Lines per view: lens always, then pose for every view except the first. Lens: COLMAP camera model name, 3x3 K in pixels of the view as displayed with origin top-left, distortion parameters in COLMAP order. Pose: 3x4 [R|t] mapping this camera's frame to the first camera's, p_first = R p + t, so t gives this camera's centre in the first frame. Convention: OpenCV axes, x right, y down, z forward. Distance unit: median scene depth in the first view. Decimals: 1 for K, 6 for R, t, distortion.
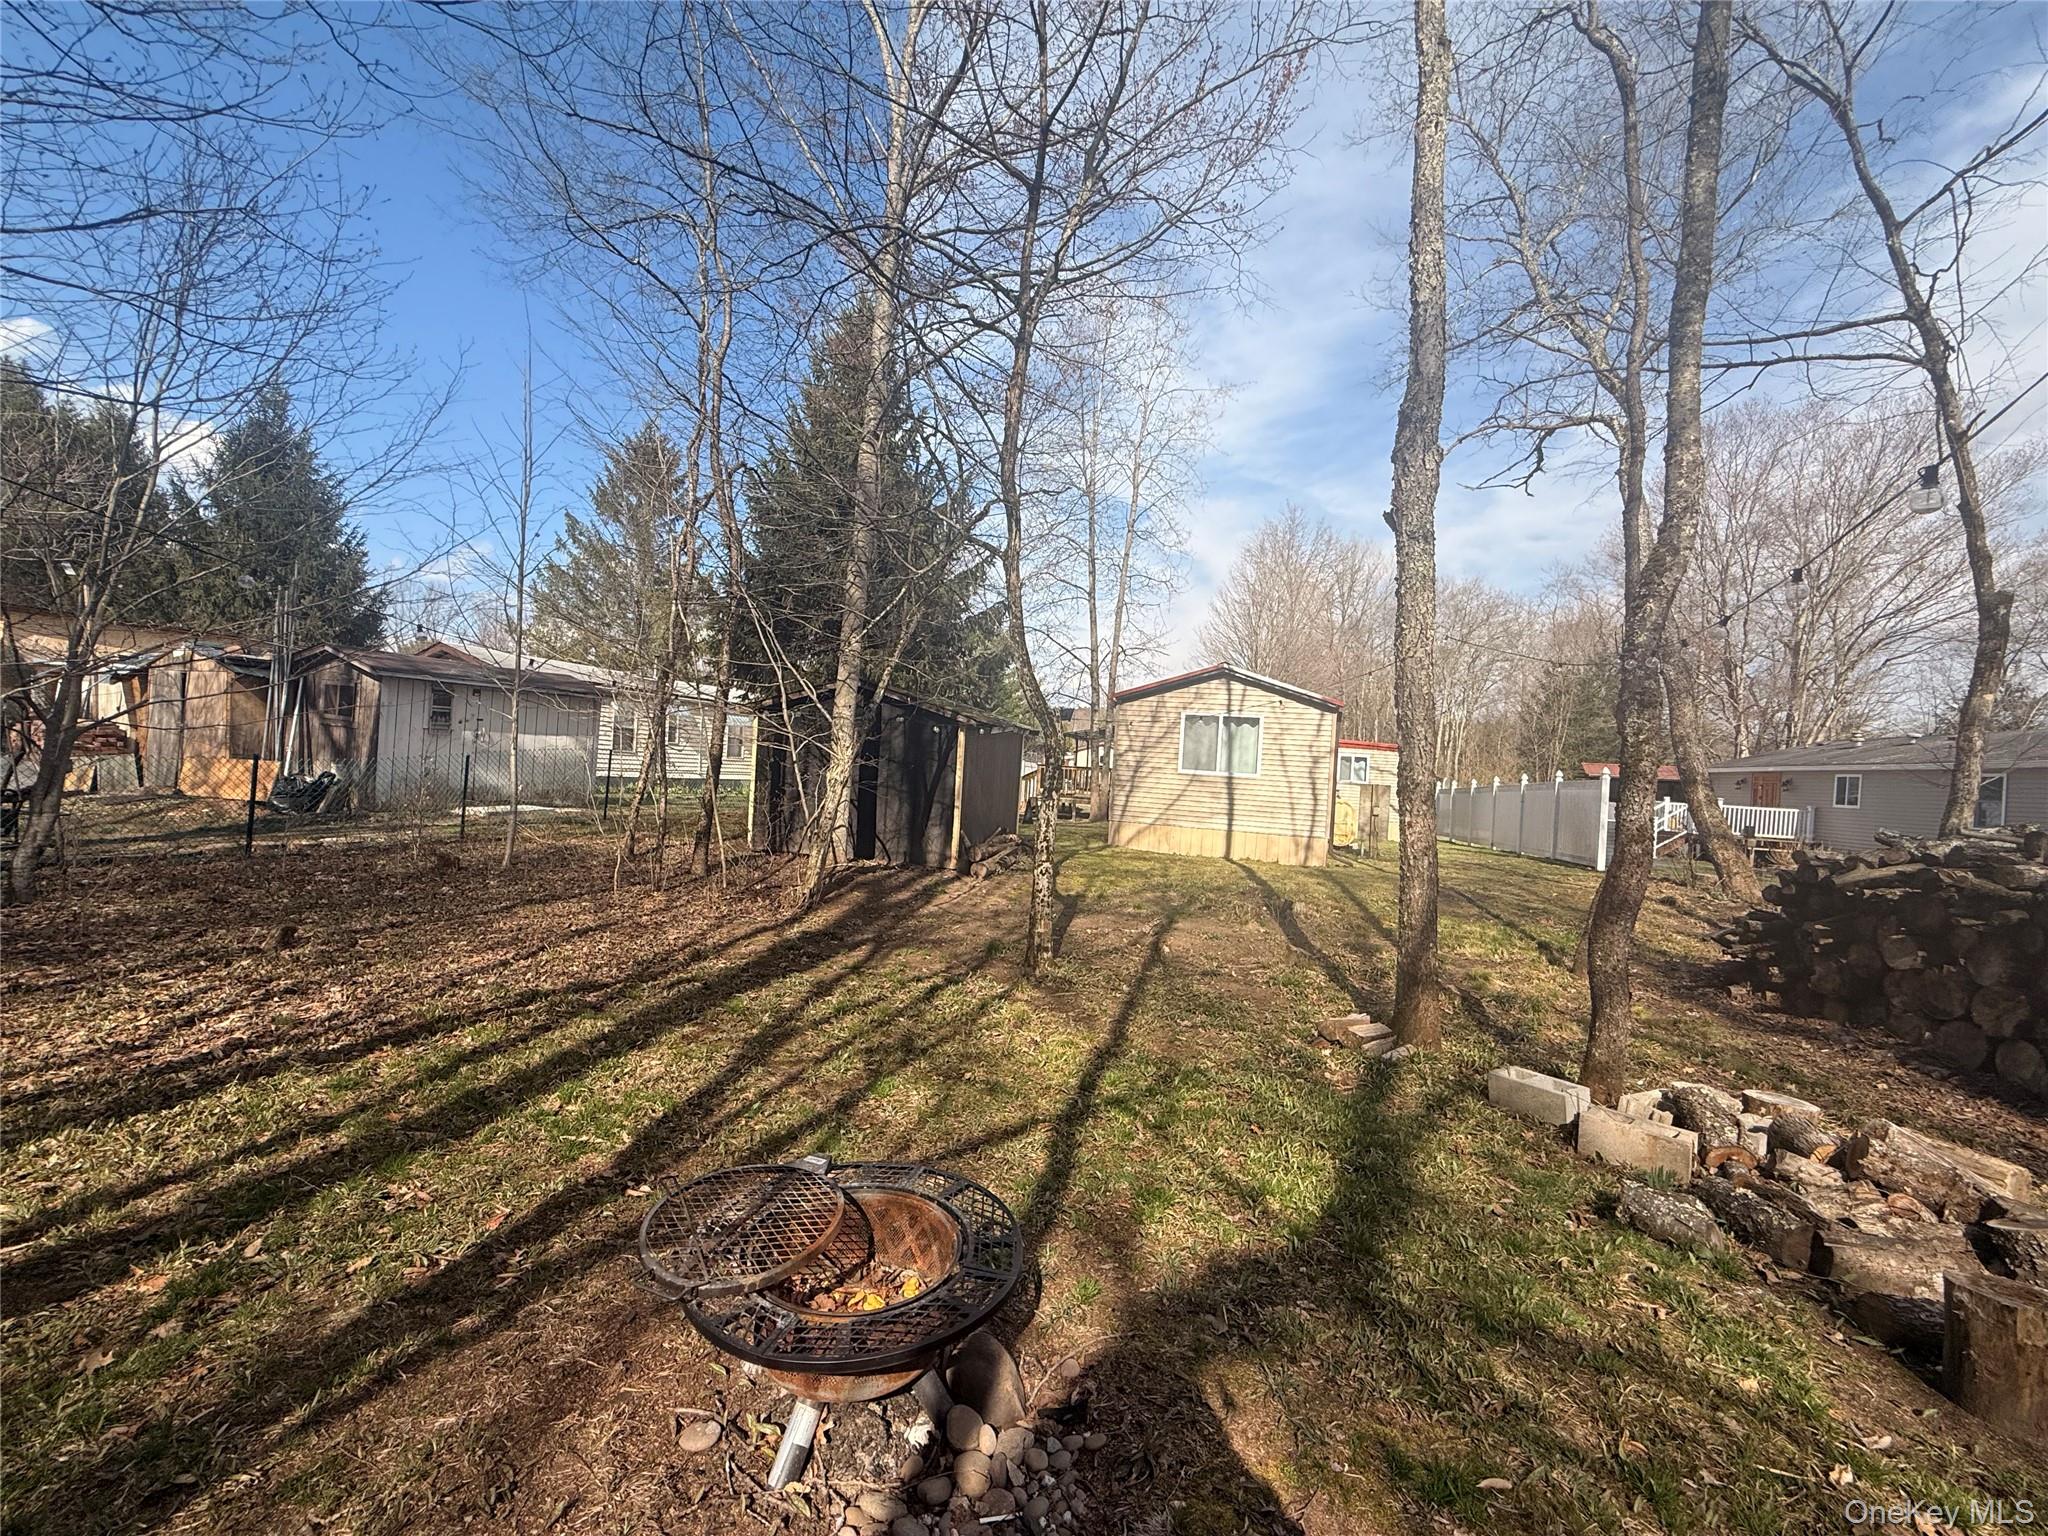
lens RADIAL K [[824.3, 0, 1023.6], [0, 824.3, 764.1], [0, 0, 1]] dist [-0.000412, -0.000053]
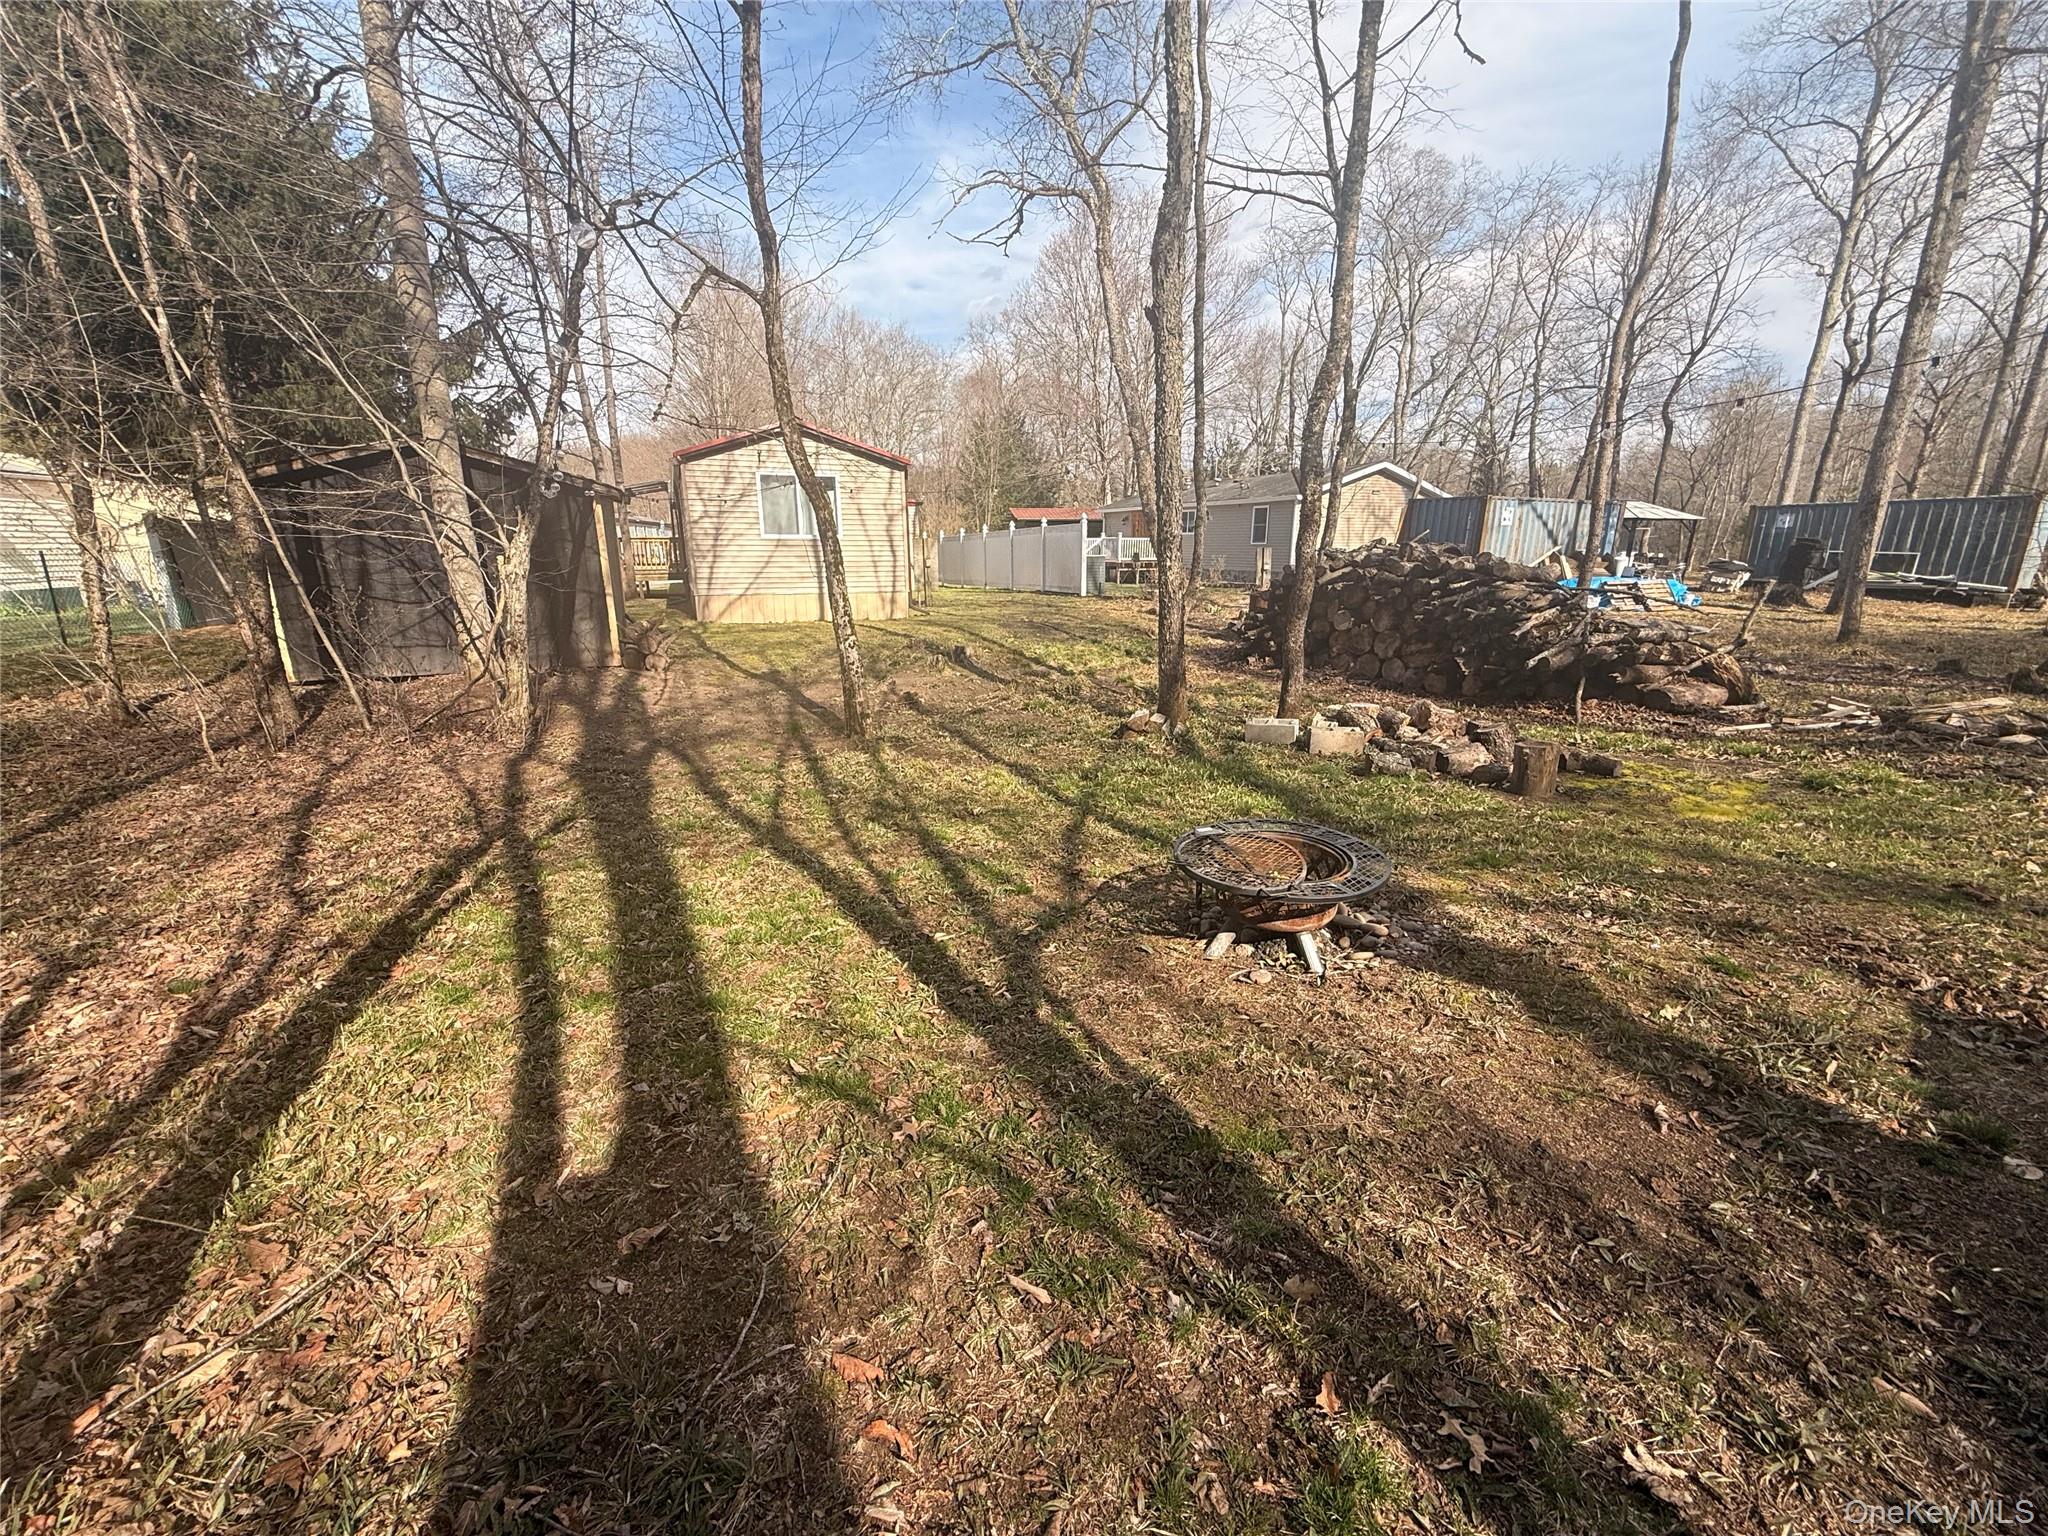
lens RADIAL K [[824.3, 0, 1020.7], [0, 824.3, 767.0], [0, 0, 1]] dist [-0.000412, -0.000053]
pose [[0.783362, -0.223590, 0.579957, -0.326852], [0.047514, 0.951871, 0.302795, -0.020674], [-0.619747, -0.209642, 0.756283, 0.031140]]
